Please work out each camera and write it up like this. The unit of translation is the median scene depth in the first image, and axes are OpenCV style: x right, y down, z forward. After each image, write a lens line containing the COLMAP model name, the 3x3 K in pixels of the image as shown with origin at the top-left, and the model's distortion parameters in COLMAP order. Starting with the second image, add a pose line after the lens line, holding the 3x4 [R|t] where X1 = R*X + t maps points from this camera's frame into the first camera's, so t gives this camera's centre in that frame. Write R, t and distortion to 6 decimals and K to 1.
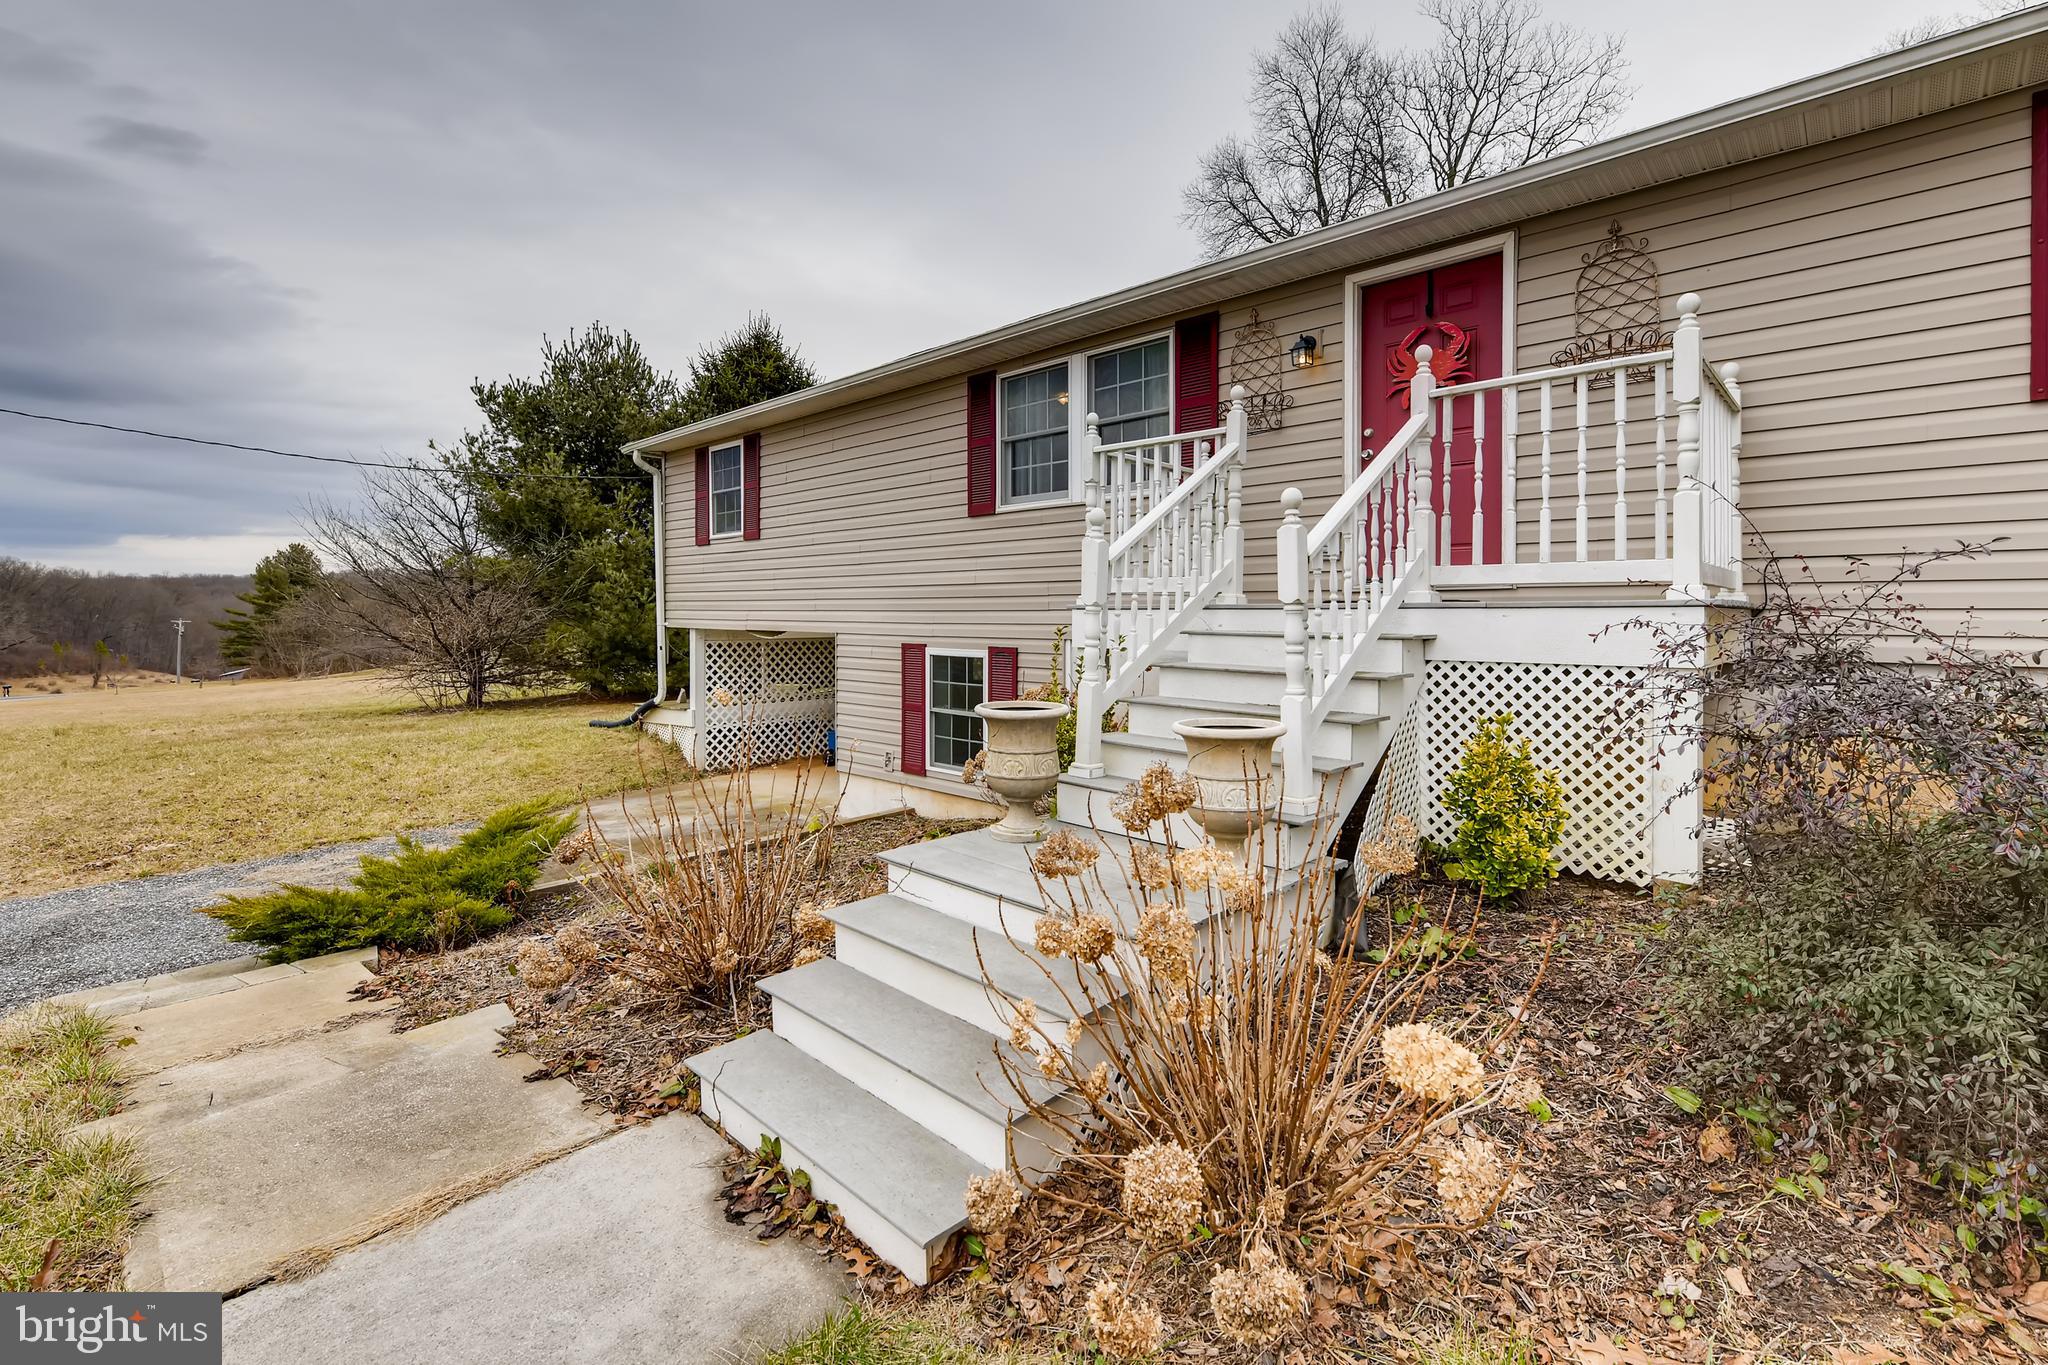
lens RADIAL K [[923.1, 0, 1020.6], [0, 923.1, 622.2], [0, 0, 1]] dist [0.003040, -0.000079]
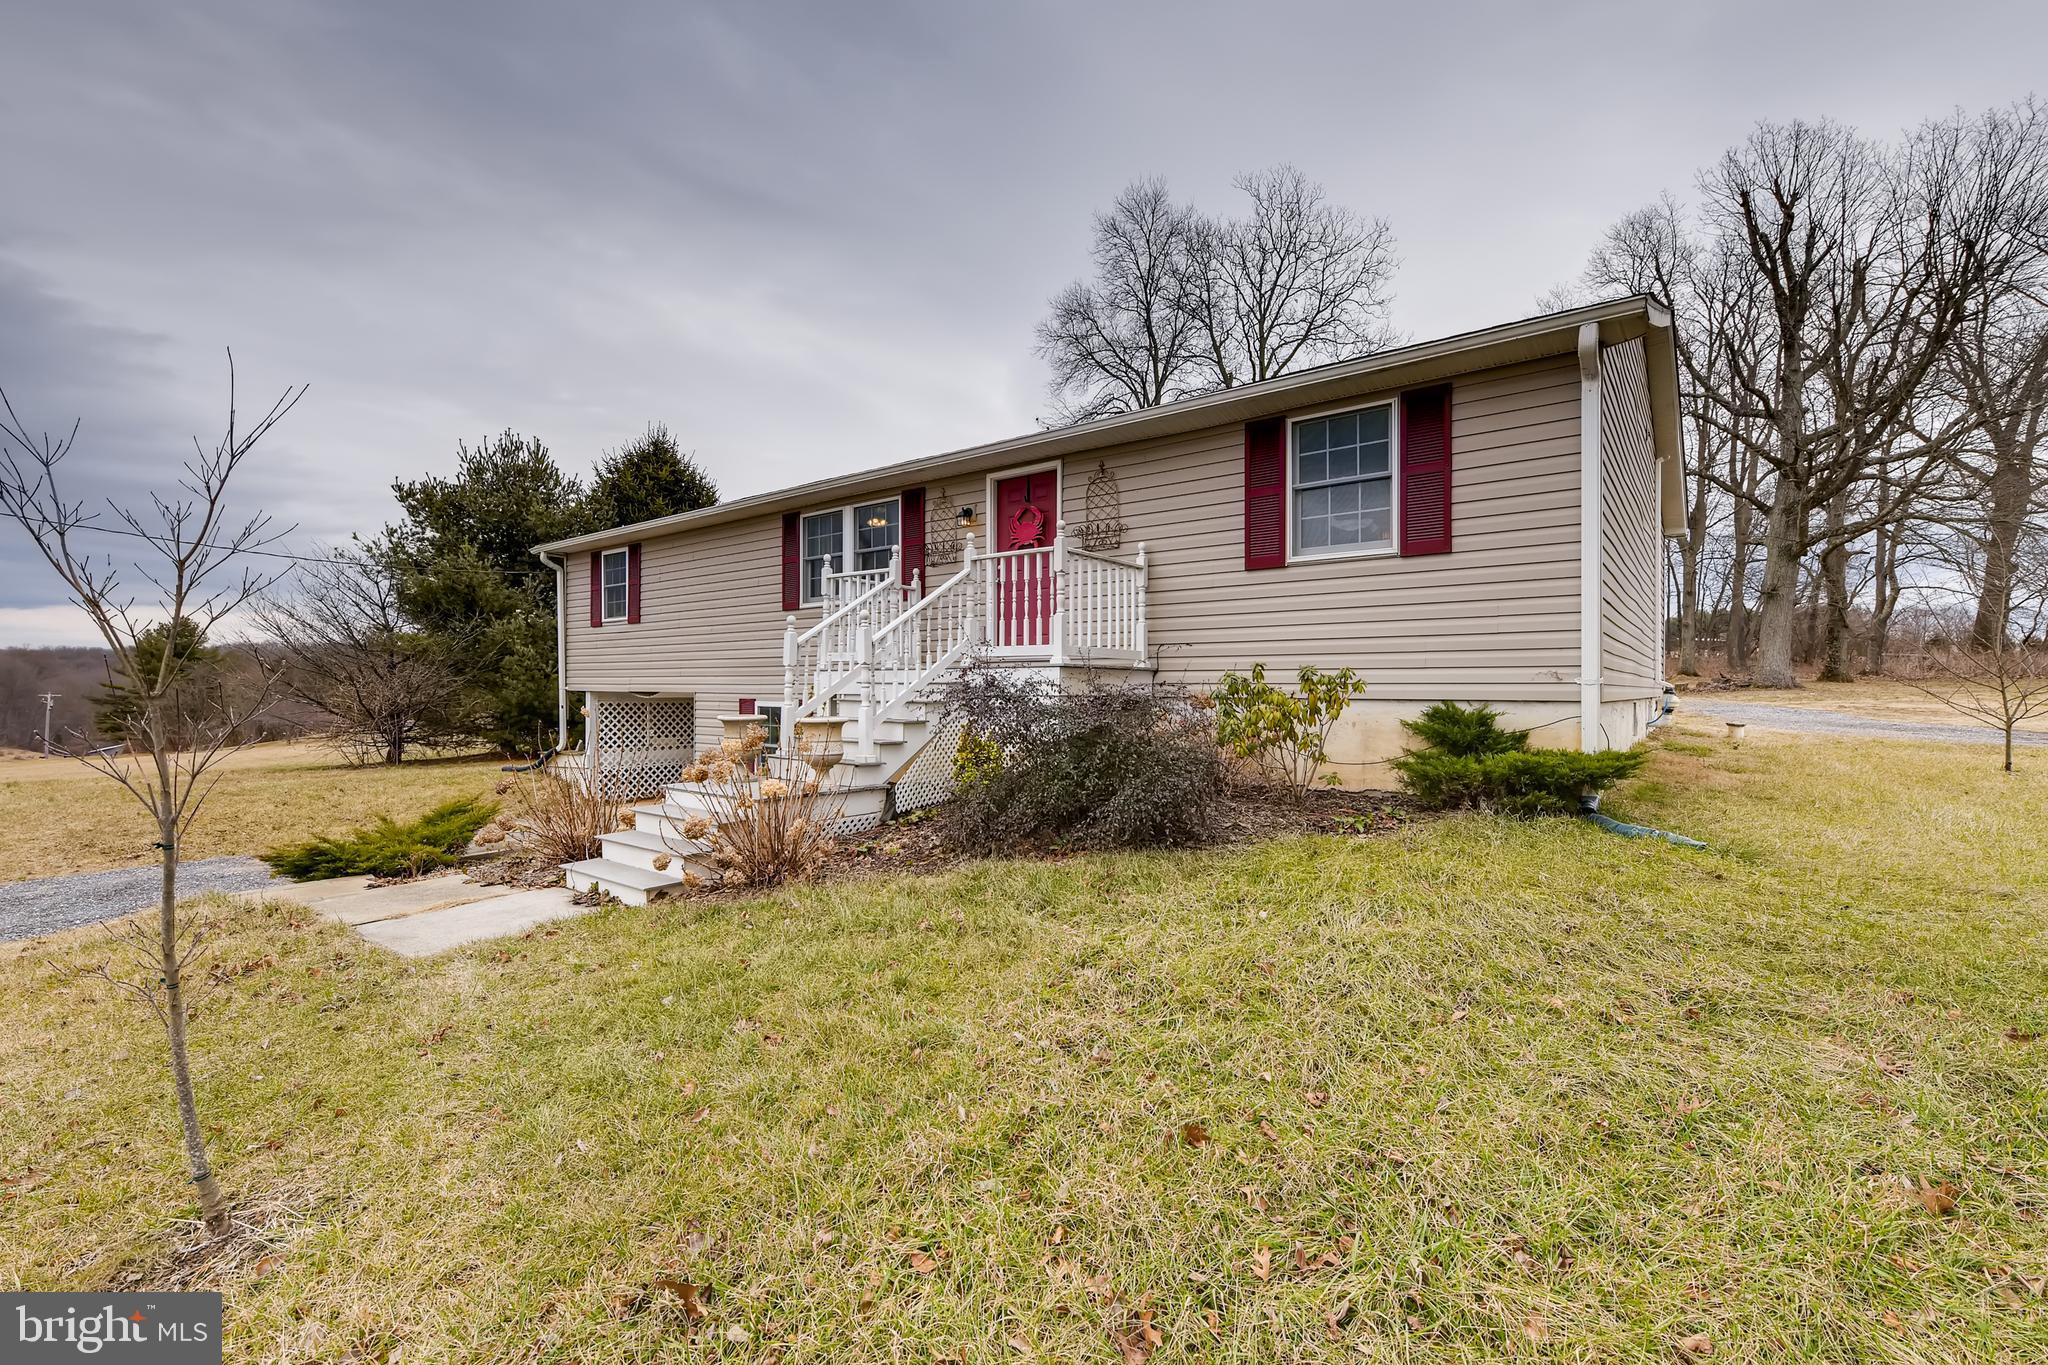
lens RADIAL K [[865.7, 0, 1024.0], [0, 865.7, 682.5], [0, 0, 1]] dist [0.001118, -0.000120]
pose [[0.993789, 0.000404, 0.111279, 0.069899], [0.001323, 0.999880, -0.015450, 0.008398], [-0.111272, 0.015501, 0.993669, -0.162826]]
